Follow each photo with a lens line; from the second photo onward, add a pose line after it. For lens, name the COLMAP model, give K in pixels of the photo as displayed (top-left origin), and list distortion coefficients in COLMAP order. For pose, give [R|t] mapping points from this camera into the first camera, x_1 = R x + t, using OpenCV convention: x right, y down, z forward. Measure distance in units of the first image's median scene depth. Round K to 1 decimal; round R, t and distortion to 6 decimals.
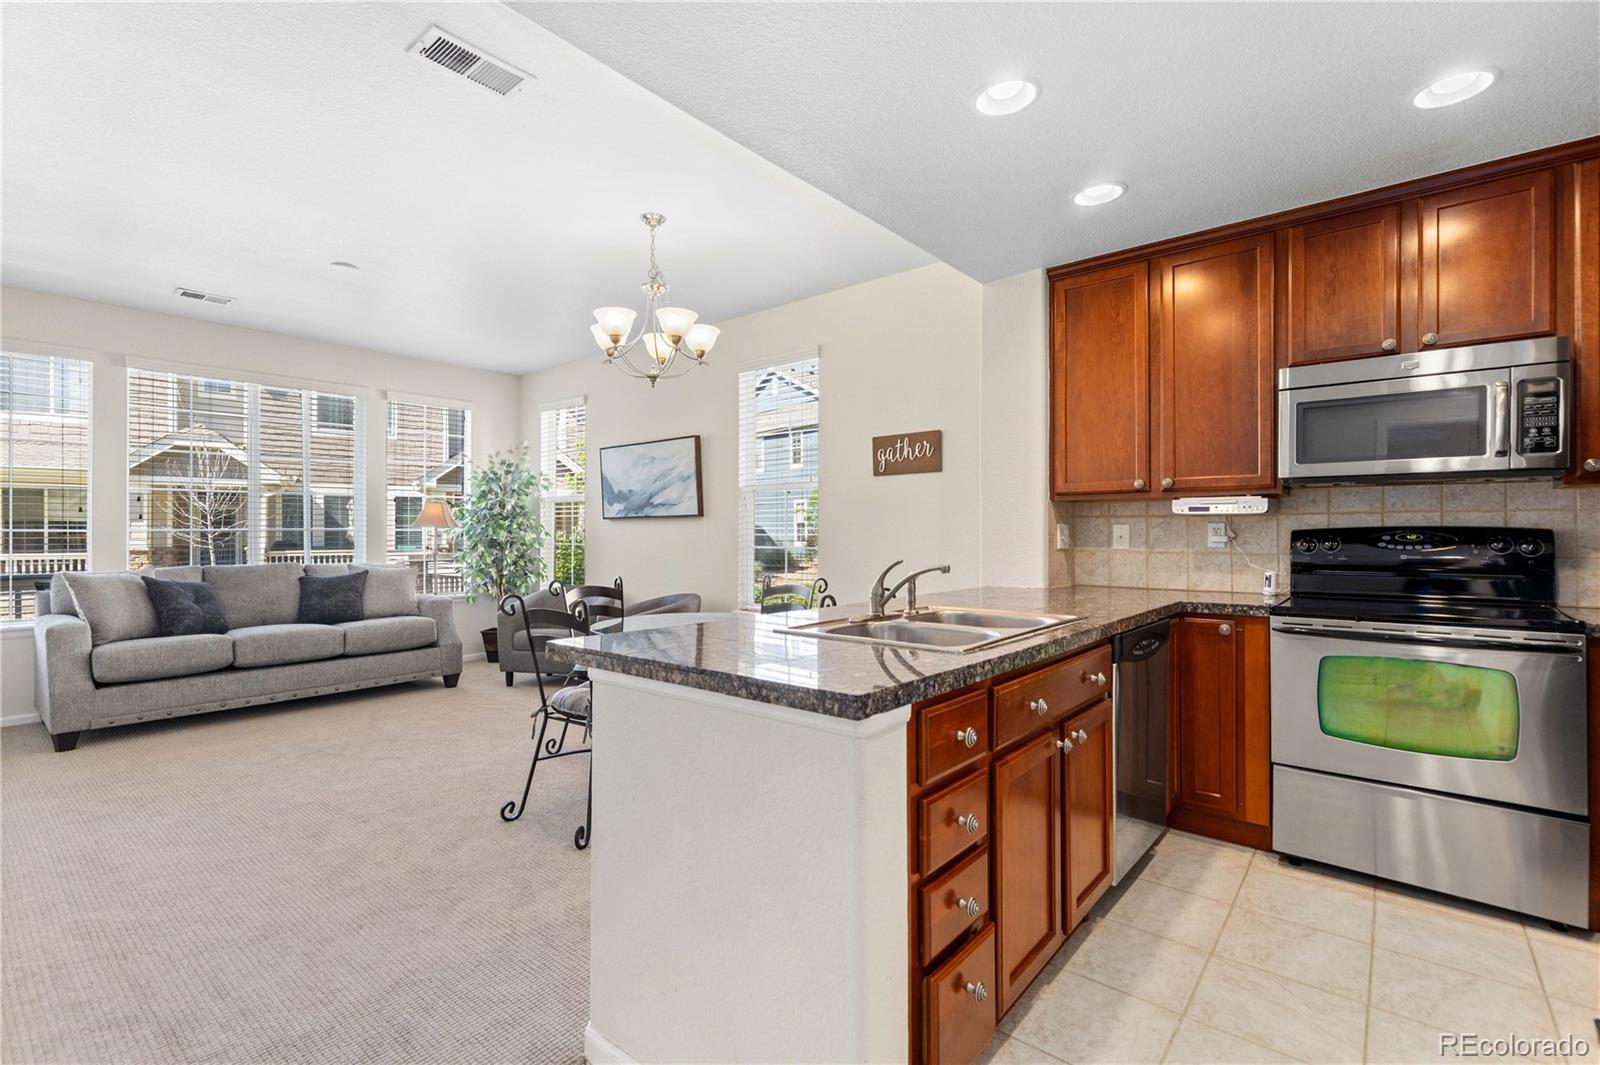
lens RADIAL K [[722.5, 0, 795.1], [0, 722.5, 531.1], [0, 0, 1]] dist [0.007507, 0.000153]
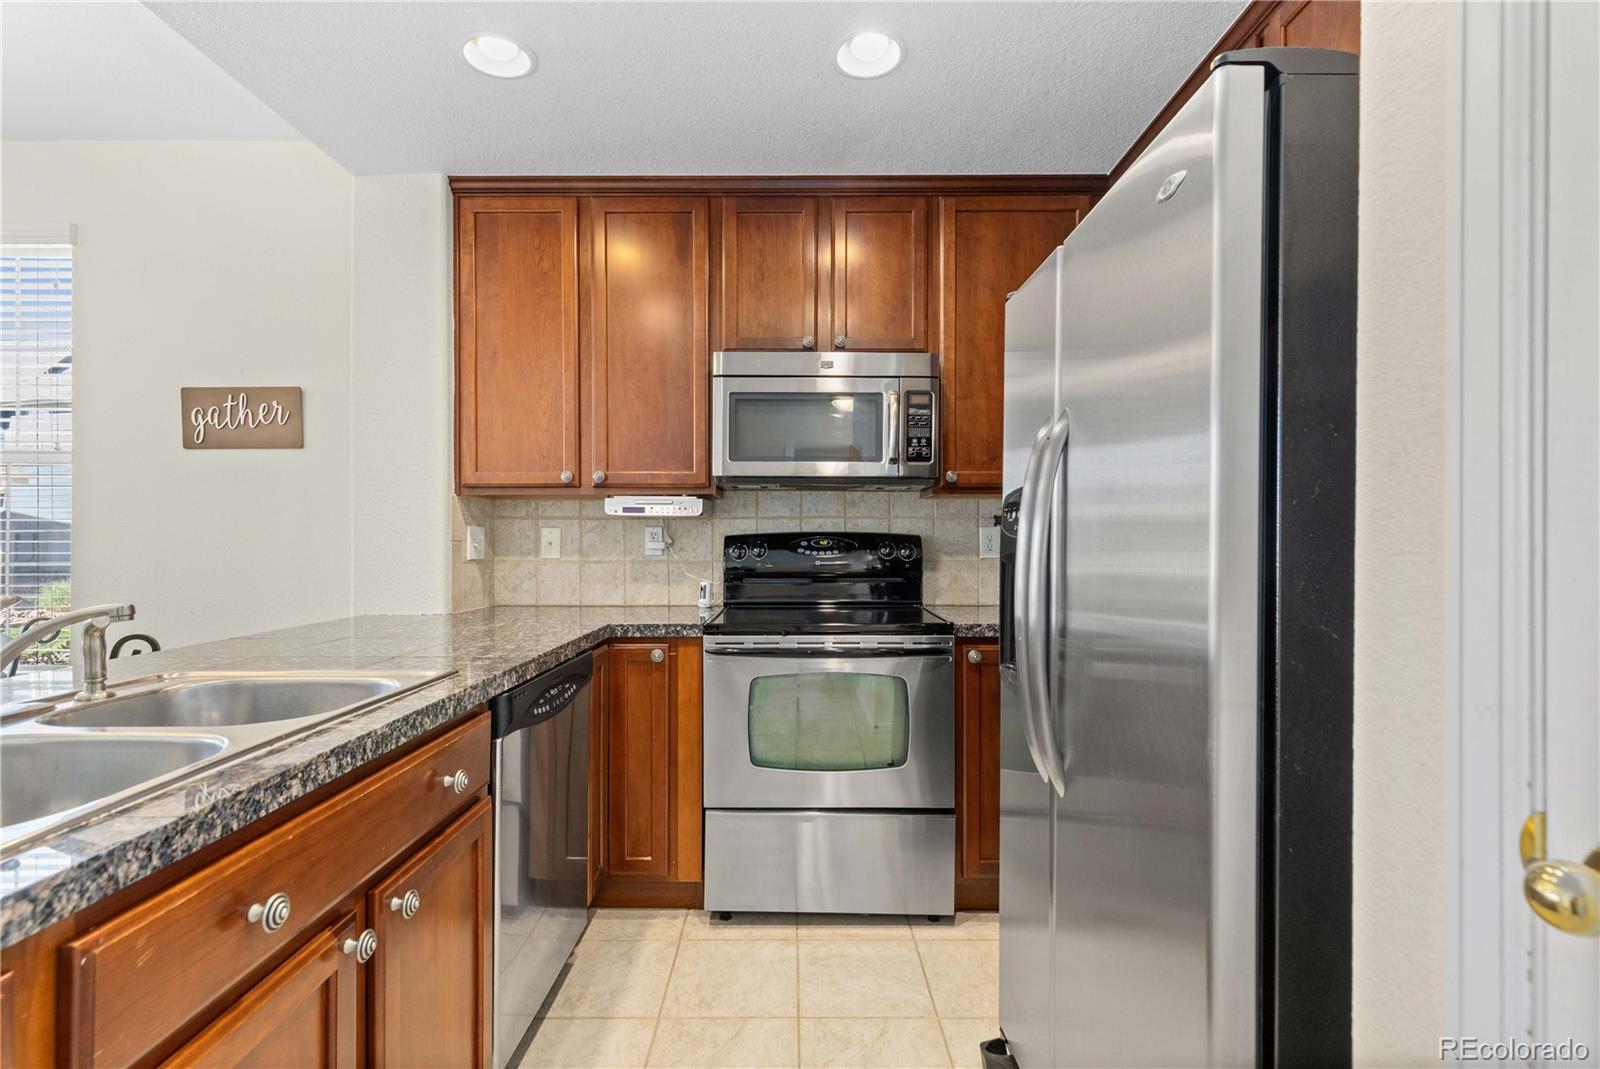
lens RADIAL K [[729.3, 0, 791.4], [0, 729.3, 533.6], [0, 0, 1]] dist [0.001790, 0.000041]
pose [[0.771237, 0.005442, 0.636525, 0.160962], [-0.002679, 0.999982, -0.005304, 0.000964], [-0.636543, 0.002385, 0.771238, 0.232451]]
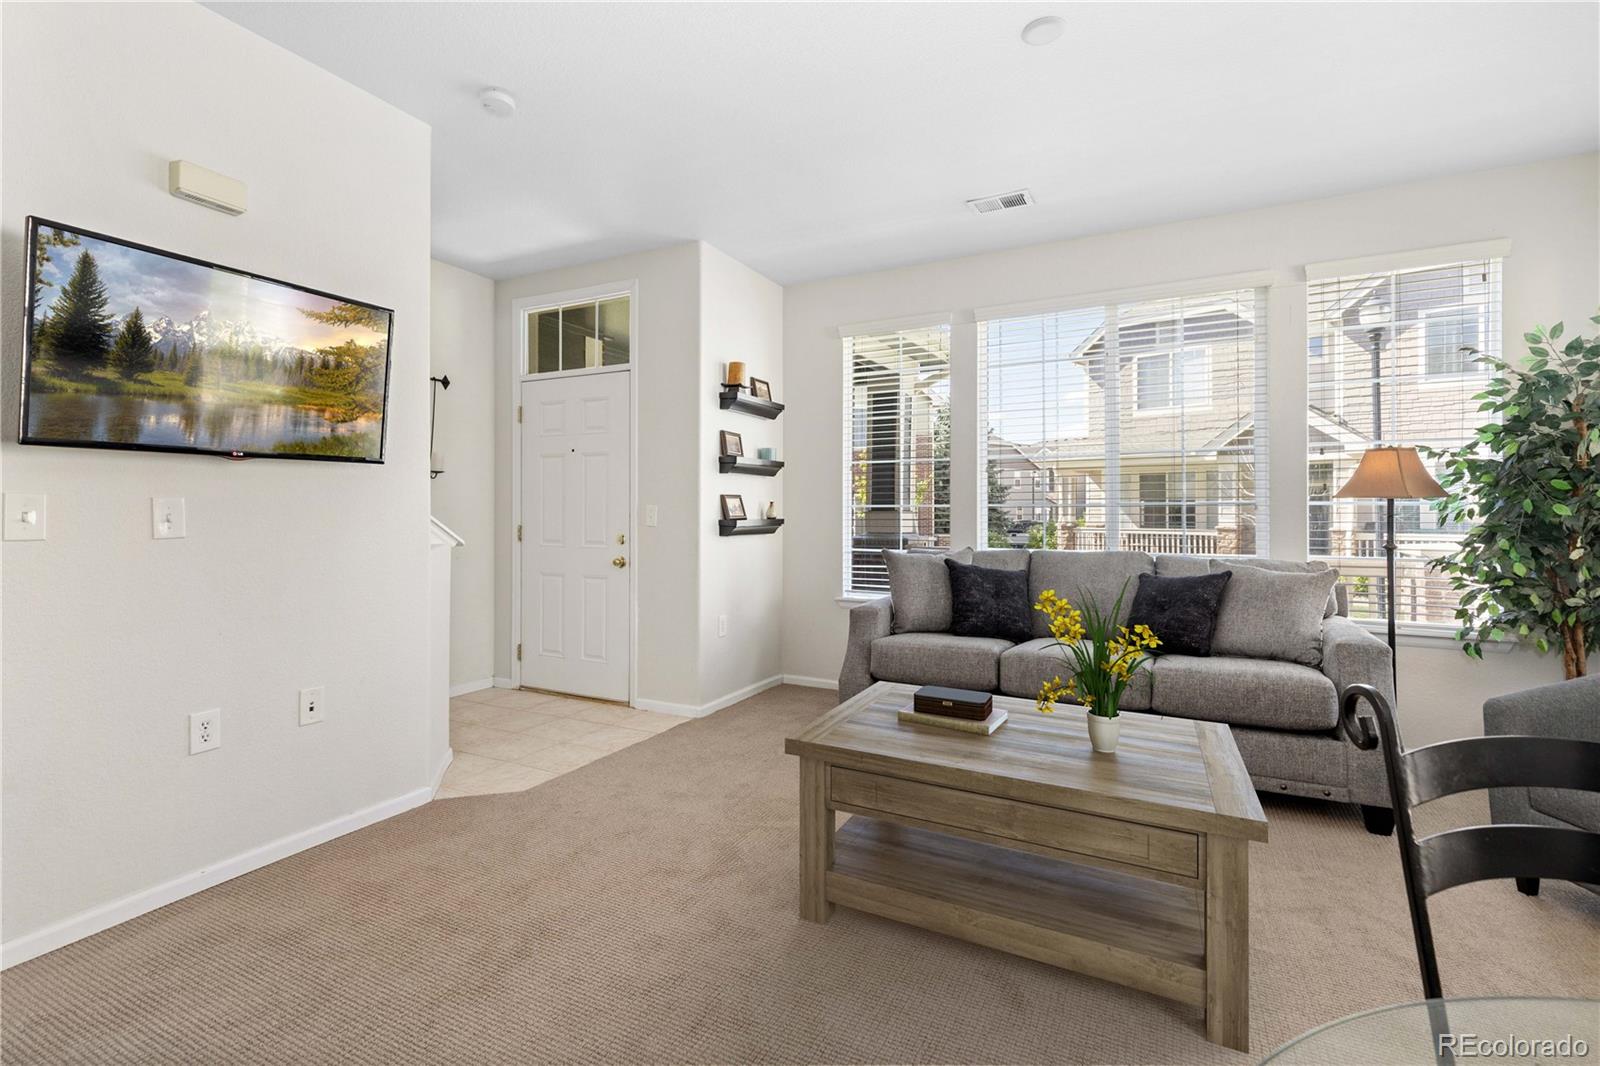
lens RADIAL K [[726.4, 0, 798.0], [0, 726.4, 506.8], [0, 0, 1]] dist [0.003166, 0.000307]
pose [[0.216710, -0.003108, -0.976231, -0.157671], [-0.000585, 0.999994, -0.003313, 0.006028], [0.976236, 0.001289, 0.216707, 0.922647]]
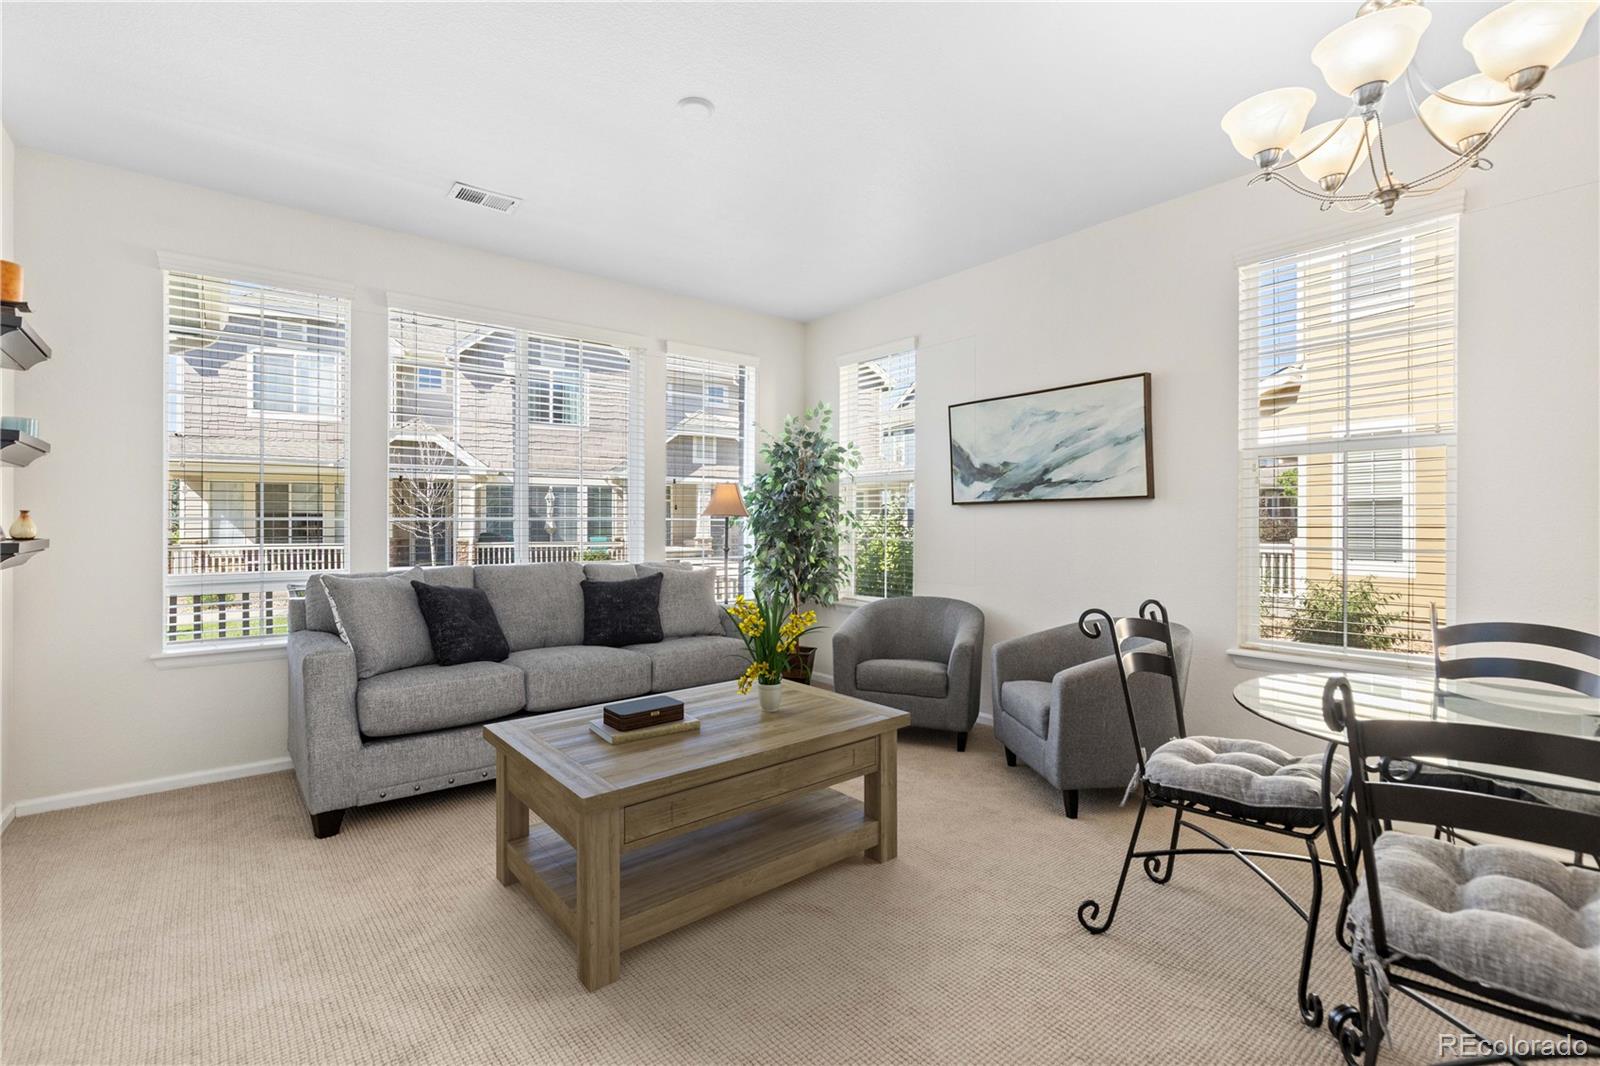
lens RADIAL K [[723.0, 0, 793.6], [0, 723.0, 524.7], [0, 0, 1]] dist [0.005615, 0.000188]
pose [[0.982044, 0.002287, -0.188640, -0.550712], [-0.002014, 0.999997, 0.001642, 0.005003], [0.188644, -0.001232, 0.982045, 0.512885]]
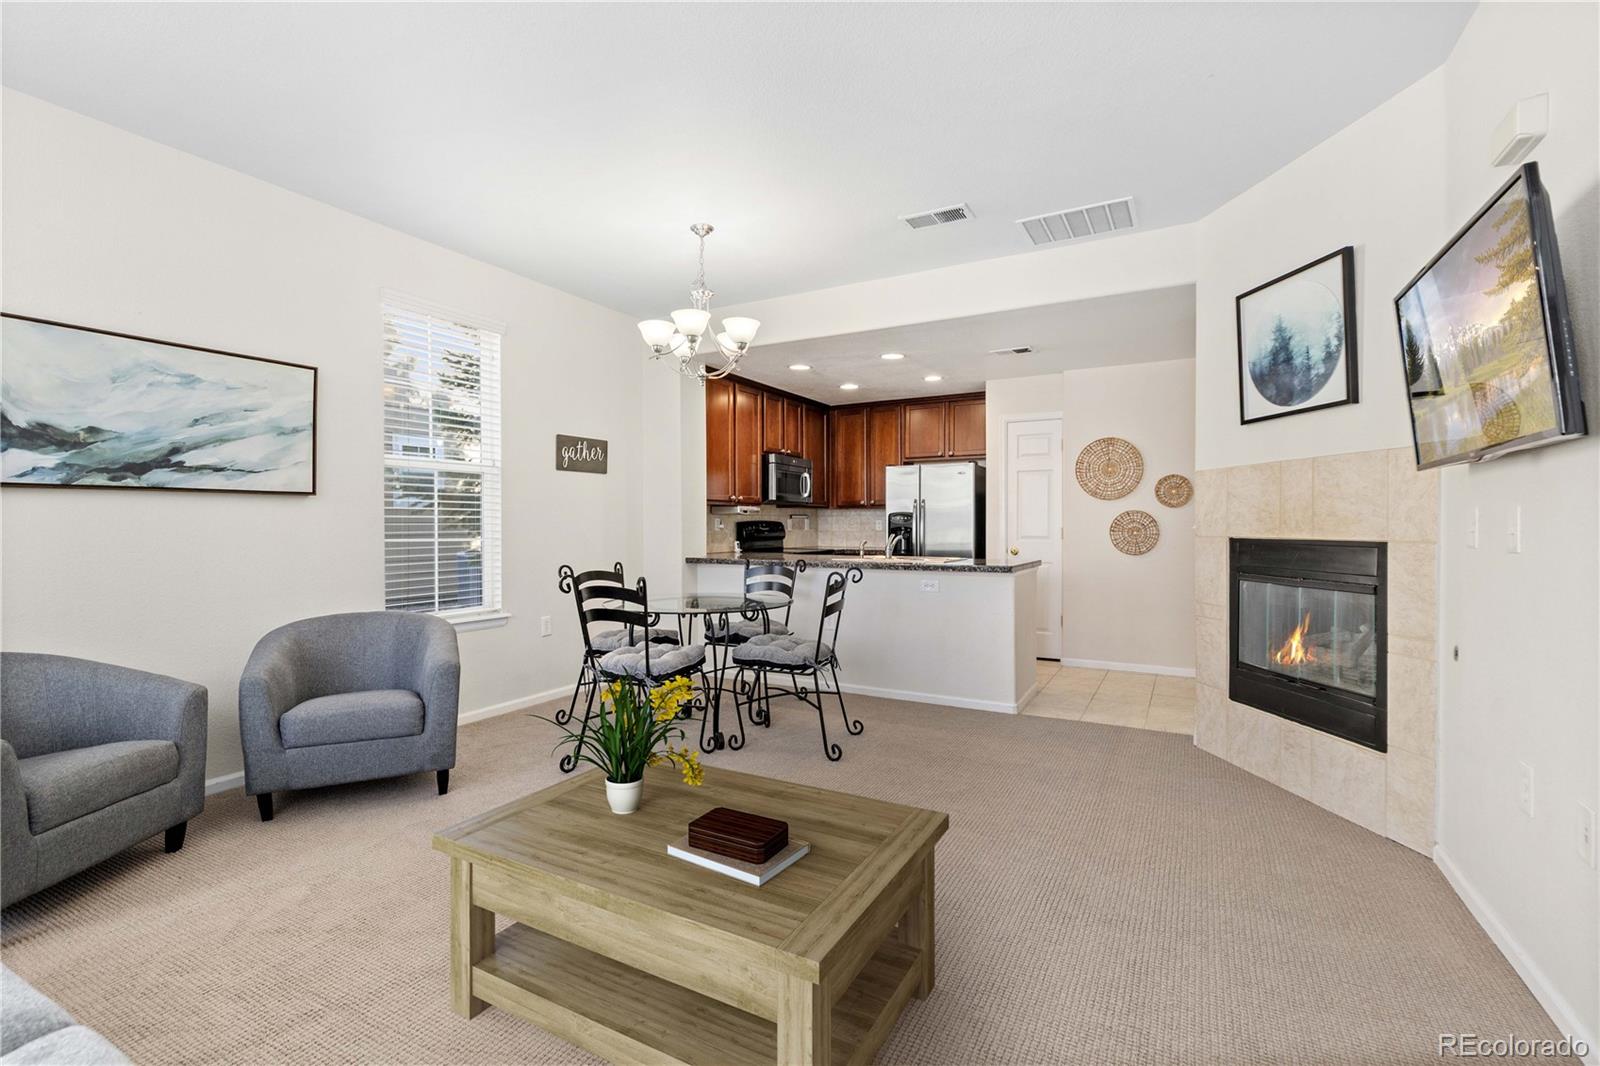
lens RADIAL K [[723.0, 0, 793.6], [0, 723.0, 524.7], [0, 0, 1]] dist [0.005615, 0.000188]
pose [[-0.184235, 0.003004, 0.982878, -1.429442], [-0.000541, 0.999995, -0.003158, 0.012848], [-0.982882, -0.001113, -0.184232, 1.192531]]
